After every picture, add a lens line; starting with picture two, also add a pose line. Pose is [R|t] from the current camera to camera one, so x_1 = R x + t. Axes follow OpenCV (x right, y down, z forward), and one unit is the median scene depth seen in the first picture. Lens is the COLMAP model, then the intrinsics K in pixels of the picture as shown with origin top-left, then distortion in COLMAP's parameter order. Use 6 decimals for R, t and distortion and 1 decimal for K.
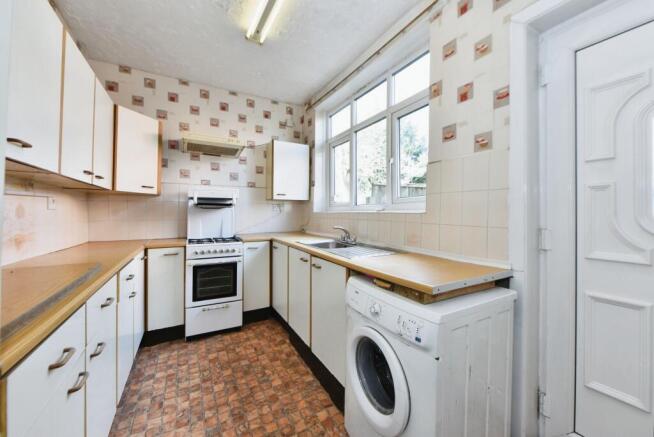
lens RADIAL K [[258.5, 0, 329.1], [0, 258.5, 214.6], [0, 0, 1]] dist [-0.006613, -0.000911]
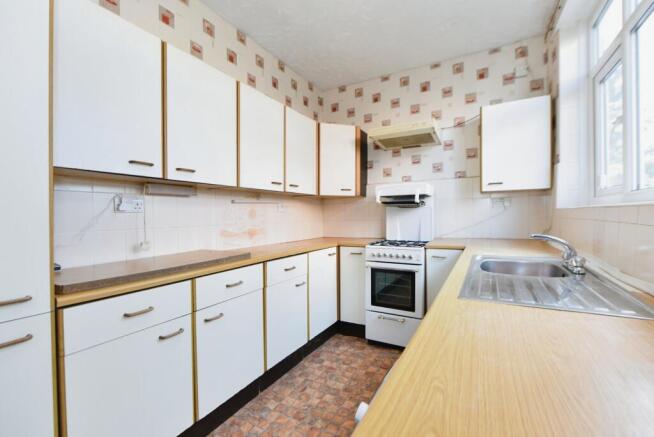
lens RADIAL K [[279.1, 0, 329.1], [0, 279.1, 220.1], [0, 0, 1]] dist [-0.005202, -0.000356]
pose [[0.530508, 0.005027, -0.847665, 0.239888], [0.011557, 0.999847, 0.013162, 0.004514], [0.847601, -0.016779, 0.530369, 0.283888]]
